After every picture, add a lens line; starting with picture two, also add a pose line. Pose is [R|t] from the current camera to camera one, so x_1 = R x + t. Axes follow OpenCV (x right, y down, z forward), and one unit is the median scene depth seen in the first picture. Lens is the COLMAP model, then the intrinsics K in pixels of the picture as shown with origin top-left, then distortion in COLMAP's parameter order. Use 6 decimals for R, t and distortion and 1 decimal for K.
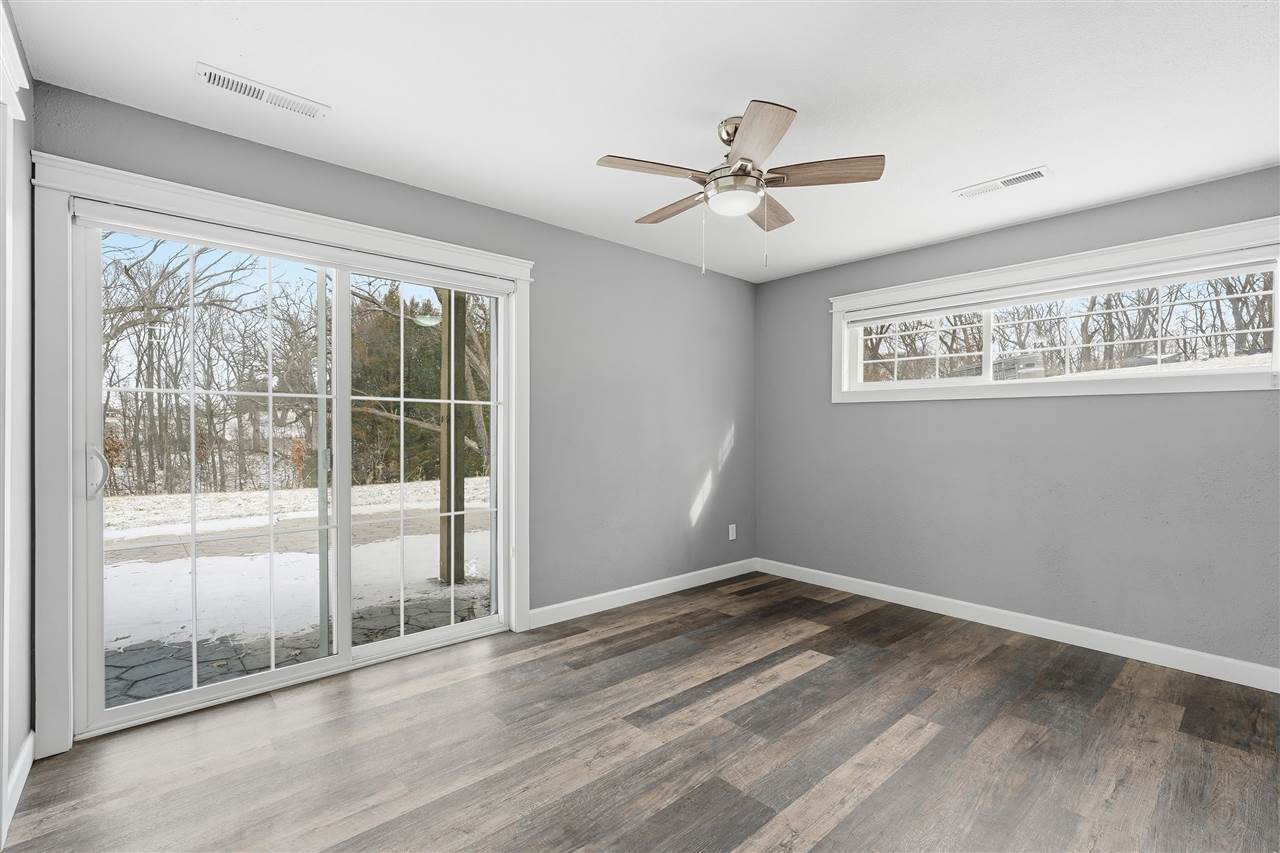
lens RADIAL K [[558.5, 0, 644.4], [0, 558.5, 429.8], [0, 0, 1]] dist [-0.018241, 0.003366]
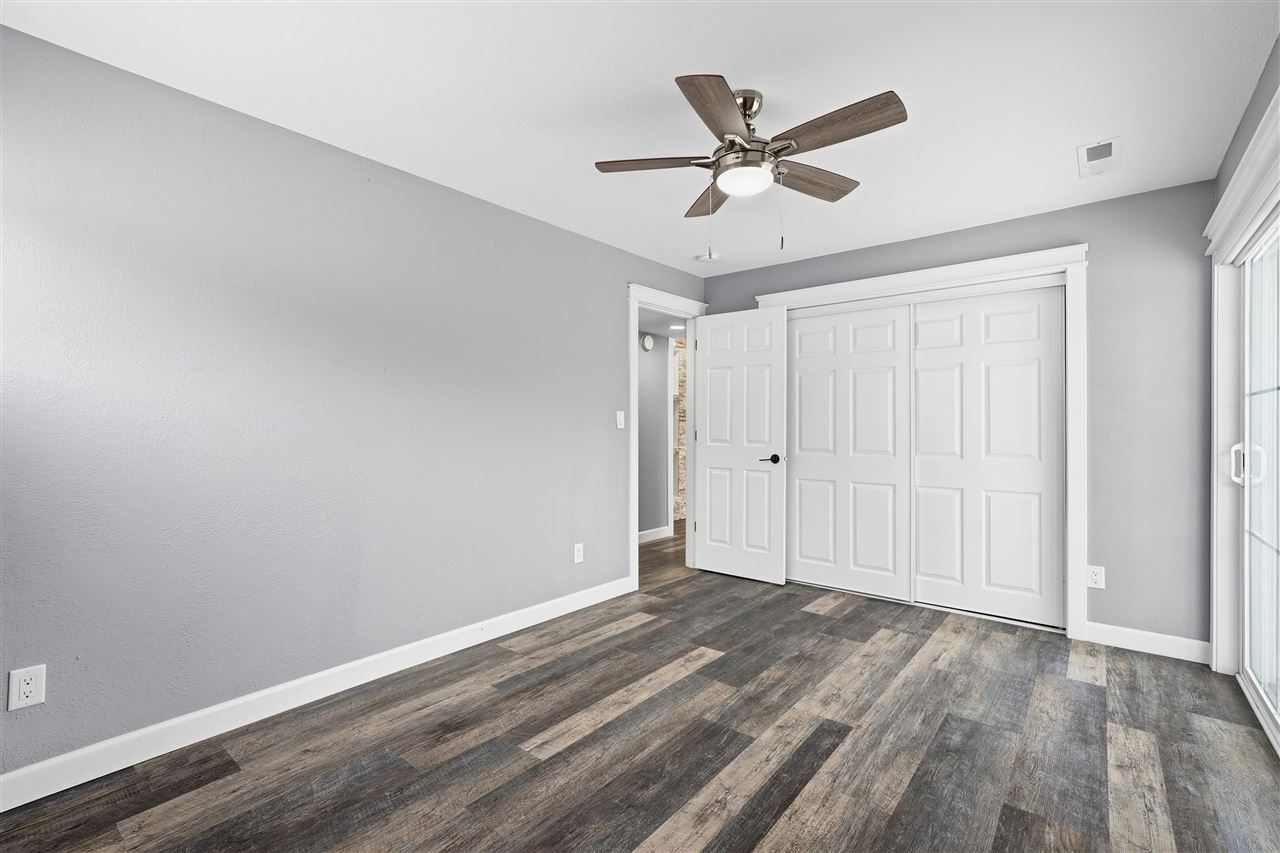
lens RADIAL K [[558.5, 0, 640.5], [0, 558.5, 424.9], [0, 0, 1]] dist [-0.018241, 0.003366]
pose [[-0.989286, -0.007479, -0.145798, 0.469199], [-0.006419, 0.999949, -0.007736, 0.006458], [0.145849, -0.006718, -0.989284, 1.913071]]
